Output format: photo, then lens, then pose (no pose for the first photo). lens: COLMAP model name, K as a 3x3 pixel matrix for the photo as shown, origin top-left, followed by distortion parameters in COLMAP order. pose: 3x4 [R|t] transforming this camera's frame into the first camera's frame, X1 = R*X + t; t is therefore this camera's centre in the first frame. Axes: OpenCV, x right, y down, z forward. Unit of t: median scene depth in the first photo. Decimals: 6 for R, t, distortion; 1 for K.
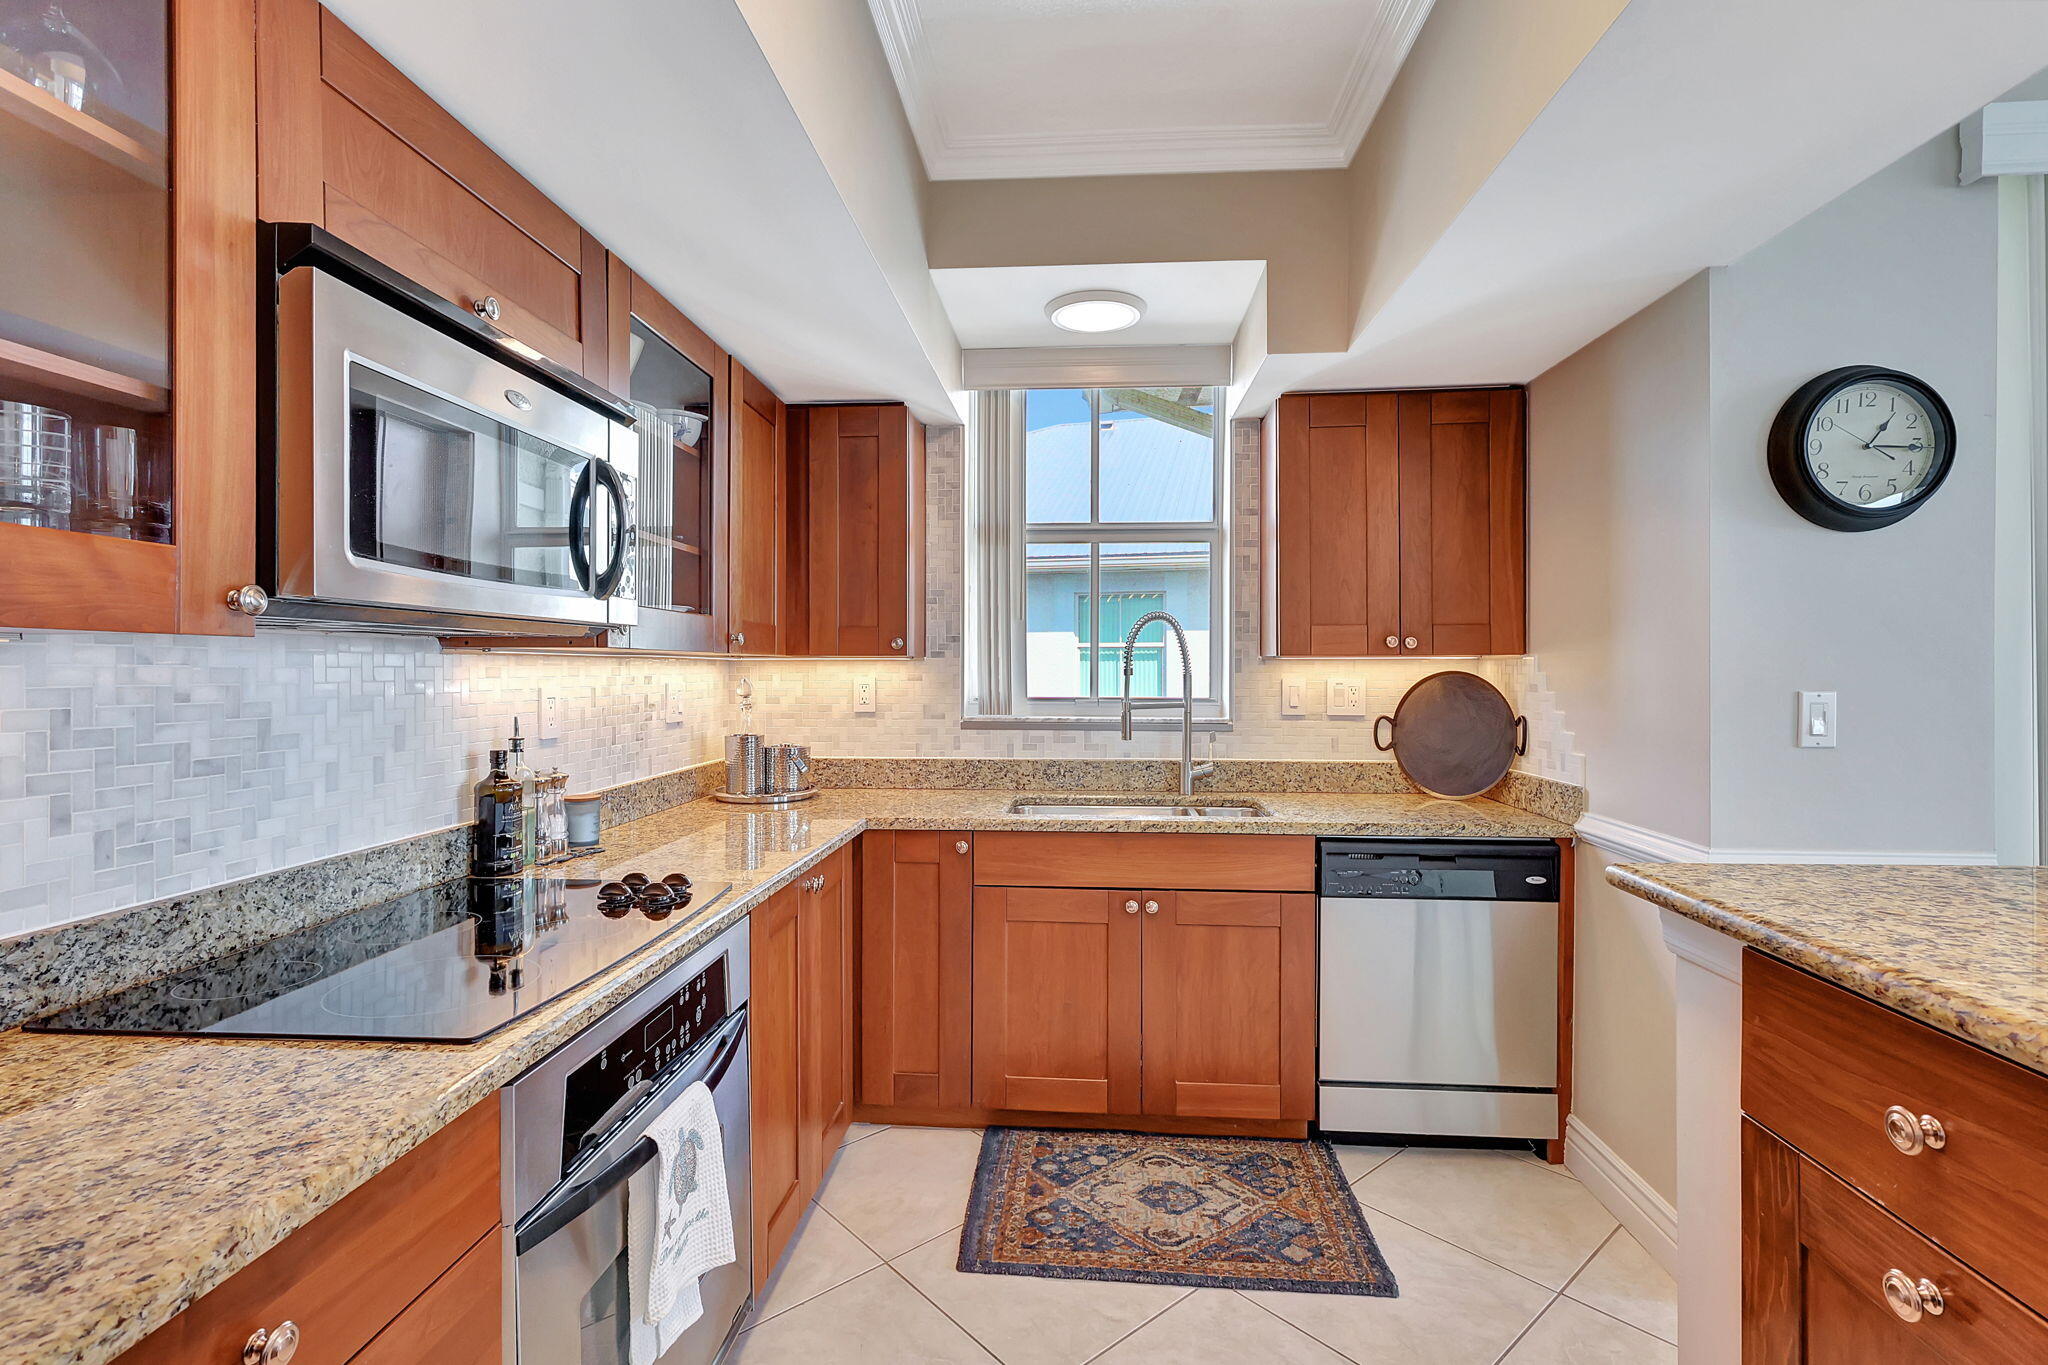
lens RADIAL K [[943.9, 0, 1023.5], [0, 943.9, 673.4], [0, 0, 1]] dist [-0.001381, -0.000203]
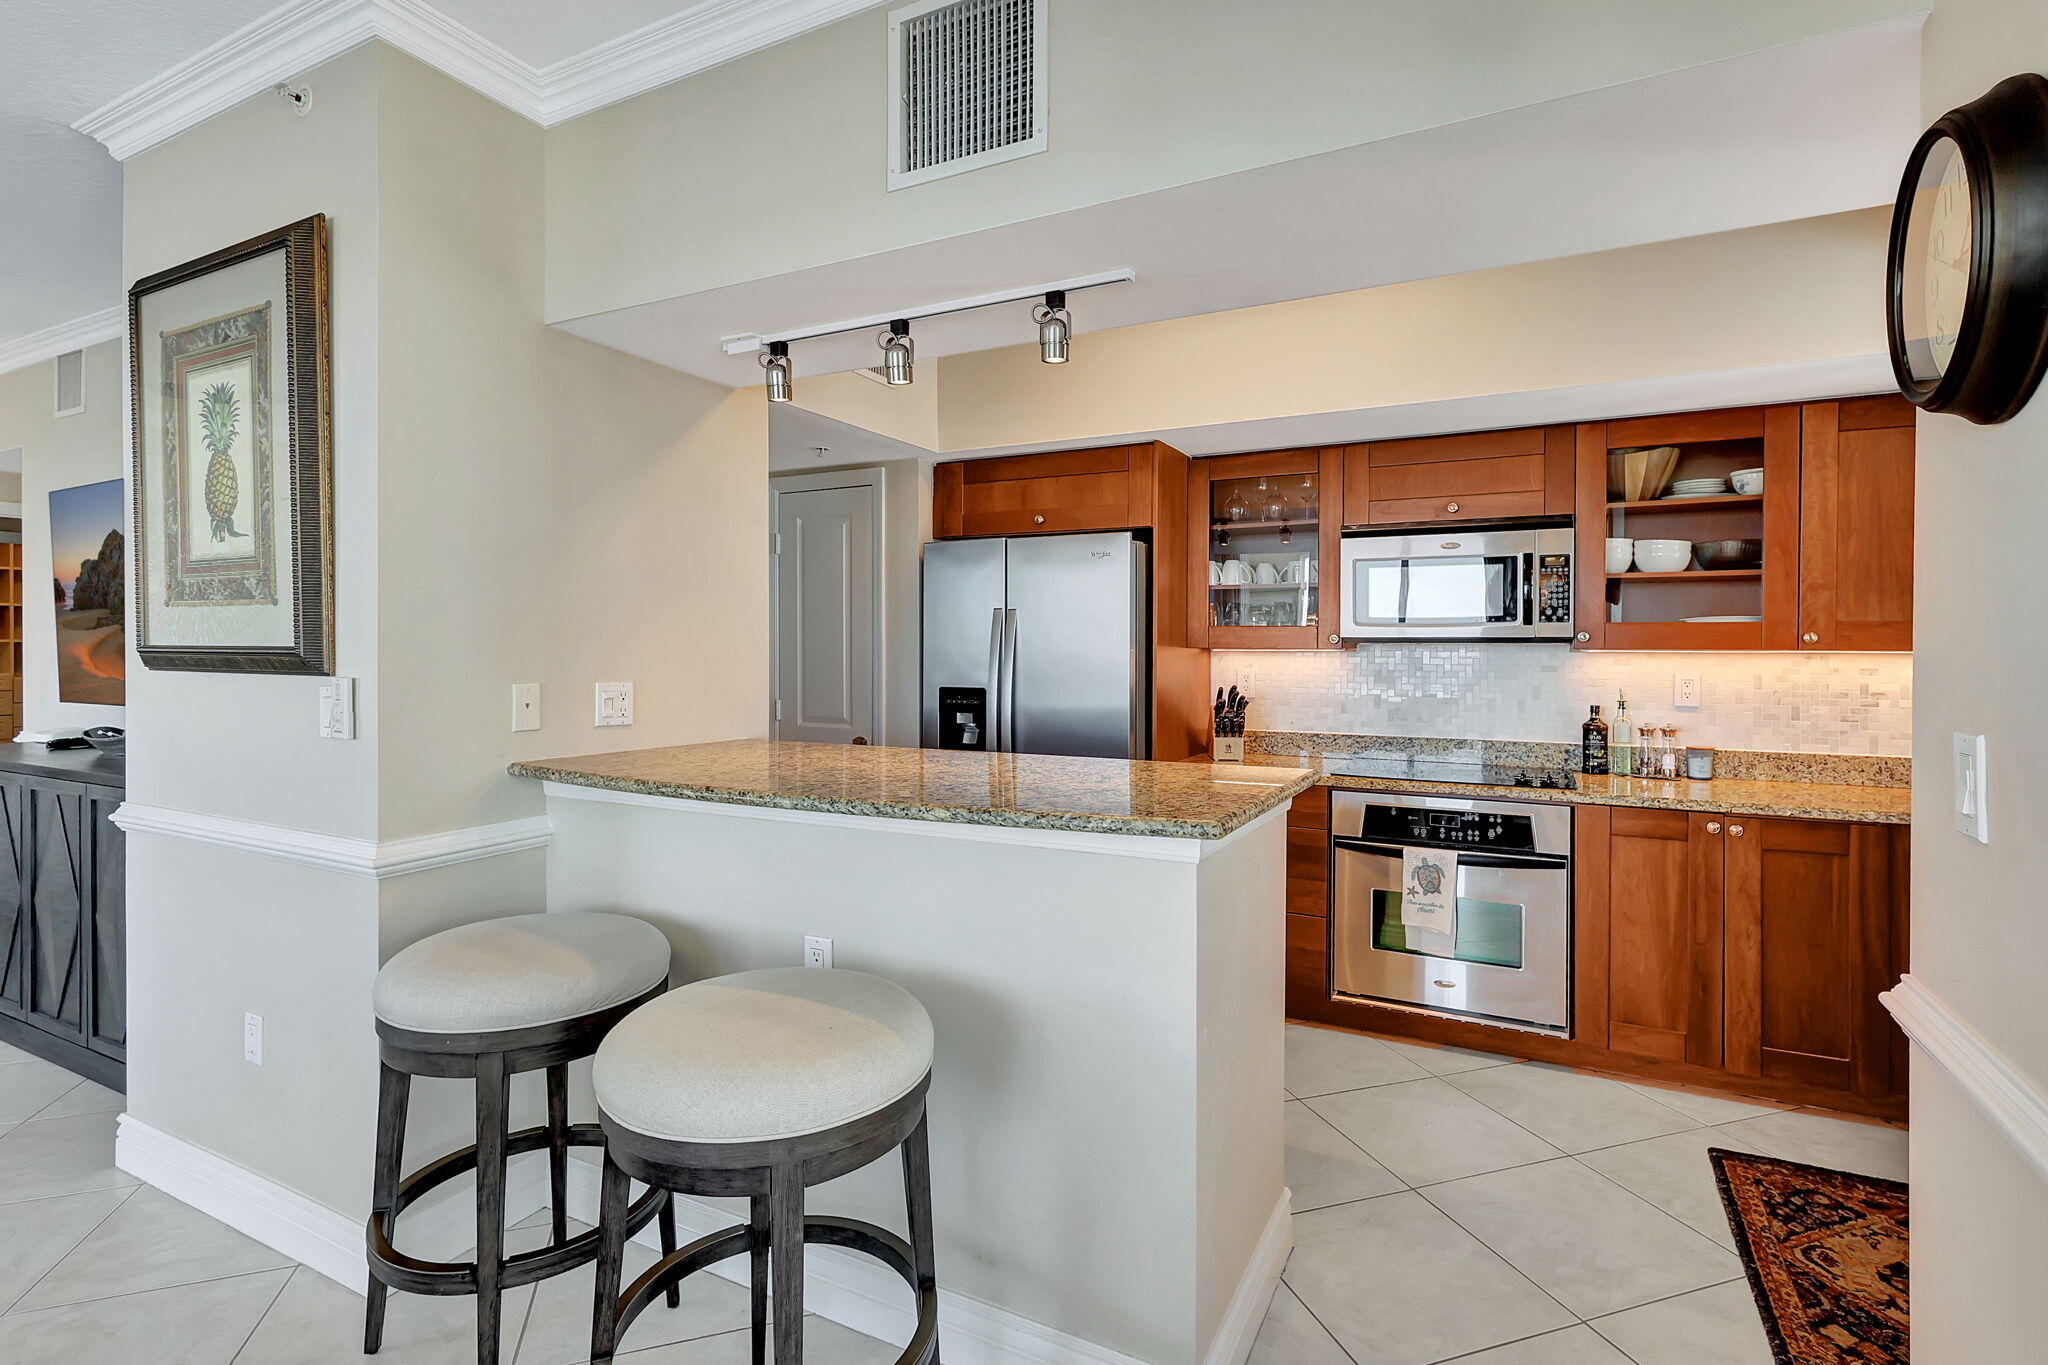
lens RADIAL K [[972.6, 0, 1020.3], [0, 972.6, 674.7], [0, 0, 1]] dist [-0.004697, 0.001389]
pose [[-0.399695, 0.023526, -0.916346, 1.929195], [-0.008287, 0.999537, 0.029276, -0.027675], [0.916611, 0.019296, -0.399315, 0.891639]]
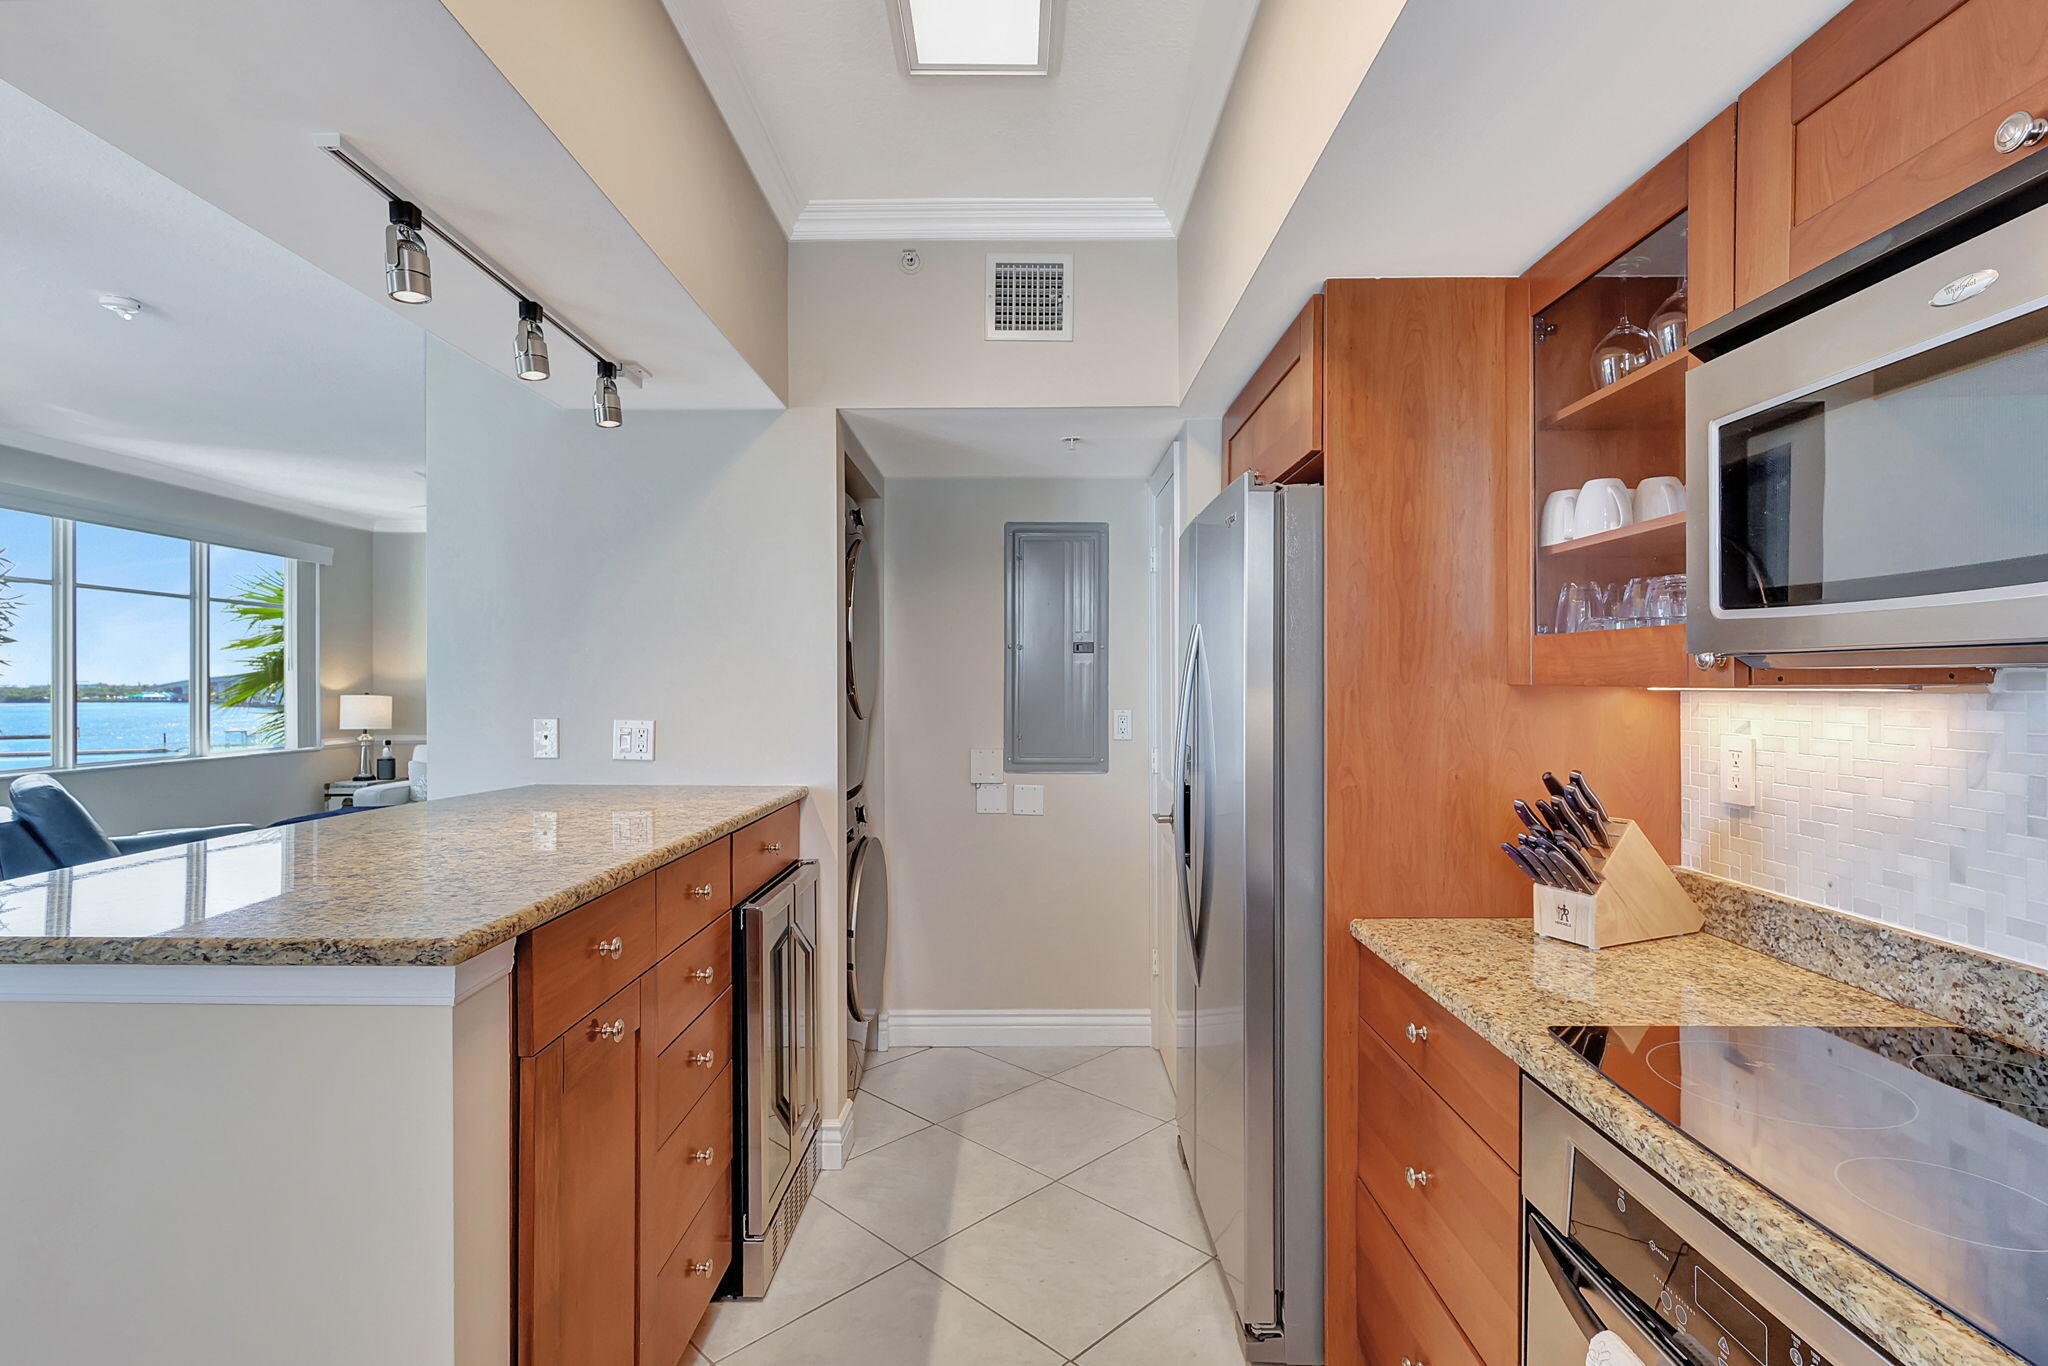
lens RADIAL K [[972.6, 0, 1021.3], [0, 972.6, 682.5], [0, 0, 1]] dist [-0.004697, 0.001389]
pose [[-0.998207, -0.000339, -0.059861, 0.096945], [-0.000233, 0.999998, -0.001780, -0.027845], [0.059861, -0.001762, -0.998205, 1.441053]]
